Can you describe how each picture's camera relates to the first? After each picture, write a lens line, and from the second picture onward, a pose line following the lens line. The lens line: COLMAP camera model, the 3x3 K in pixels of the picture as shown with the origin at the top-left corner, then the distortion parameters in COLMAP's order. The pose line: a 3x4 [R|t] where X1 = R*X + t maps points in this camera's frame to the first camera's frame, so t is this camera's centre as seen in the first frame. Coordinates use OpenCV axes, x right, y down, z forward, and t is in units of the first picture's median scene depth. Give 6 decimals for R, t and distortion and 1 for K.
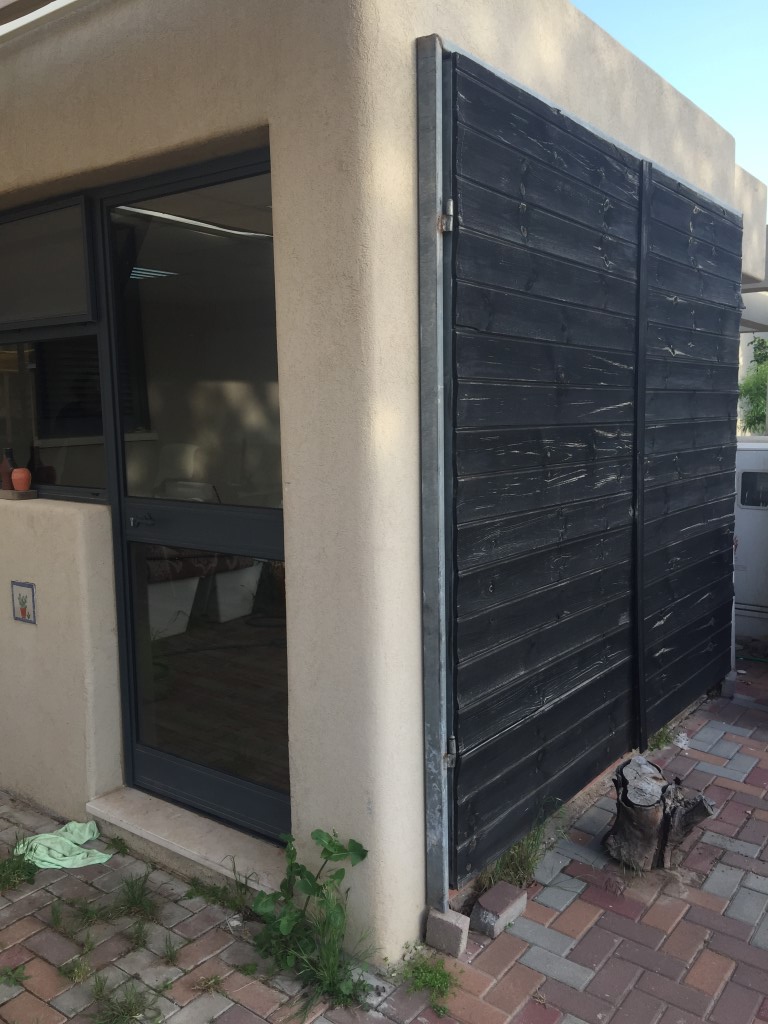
lens RADIAL K [[869.5, 0, 381.6], [0, 869.5, 501.8], [0, 0, 1]] dist [0.092661, -0.142585]
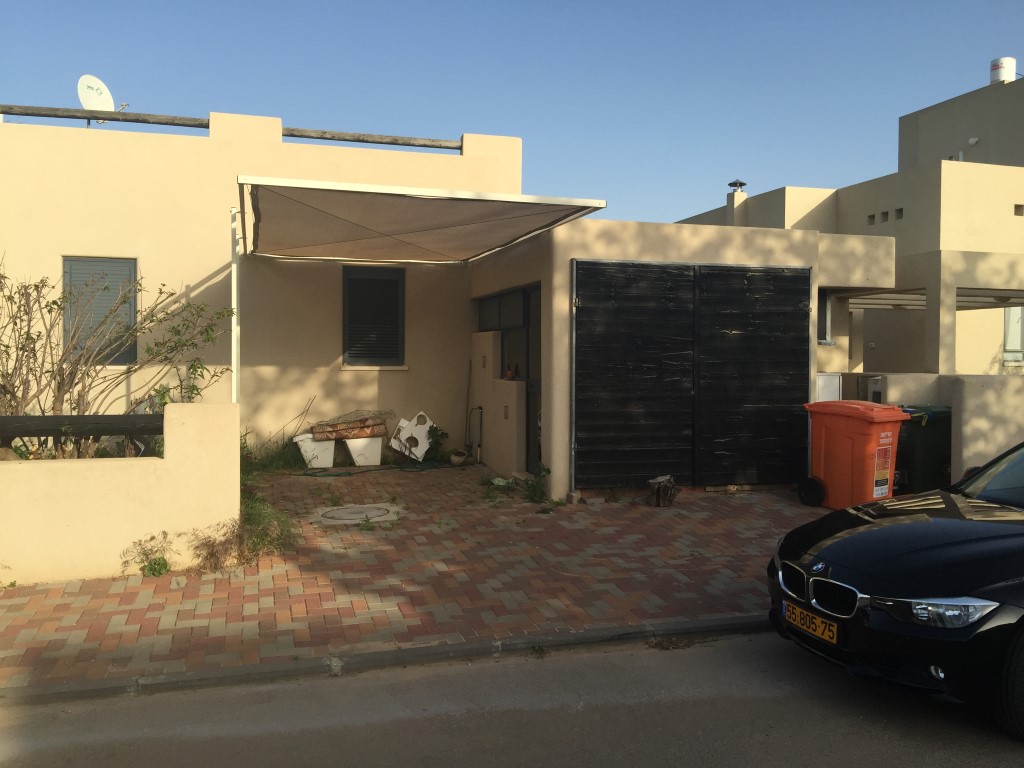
lens RADIAL K [[869.5, 0, 503.5], [0, 869.5, 383.8], [0, 0, 1]] dist [0.092661, -0.142585]
pose [[0.793692, 0.030052, -0.607577, 1.926308], [-0.078839, 0.995437, -0.053753, 0.232130], [0.603189, 0.090565, 0.792440, -1.949579]]
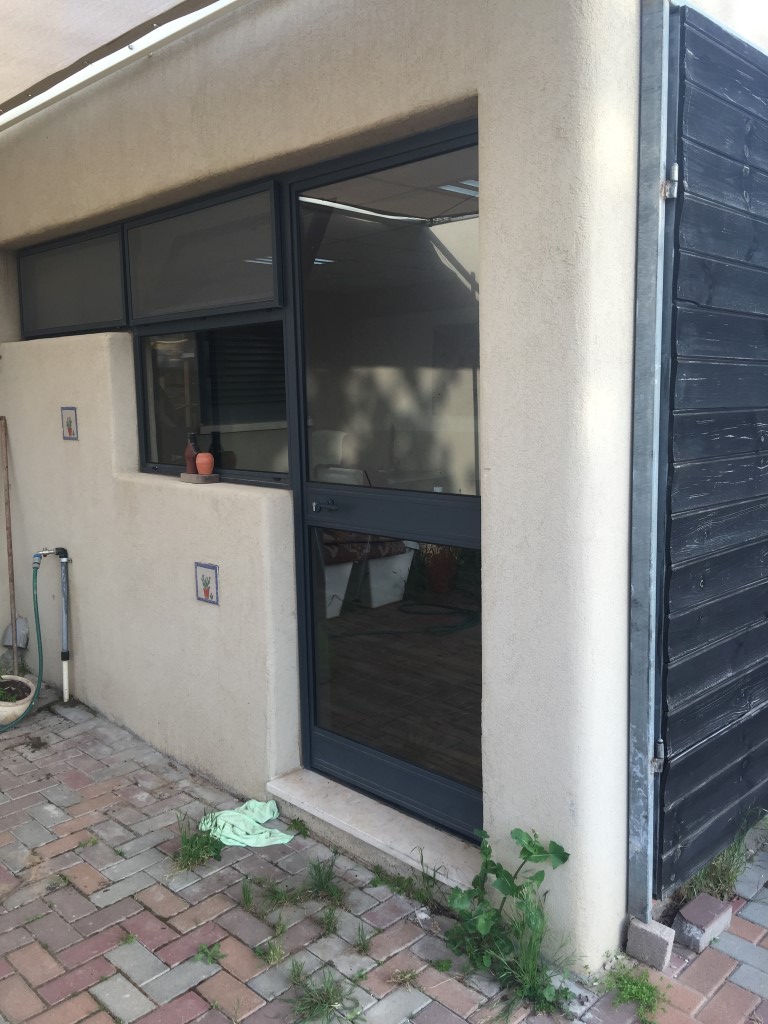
lens RADIAL K [[869.5, 0, 387.2], [0, 869.5, 499.5], [0, 0, 1]] dist [0.092661, -0.142585]
pose [[0.990569, 0.011193, -0.136560, -0.079823], [-0.009466, 0.999867, 0.013289, 0.000627], [0.136691, -0.011871, 0.990543, 0.026965]]
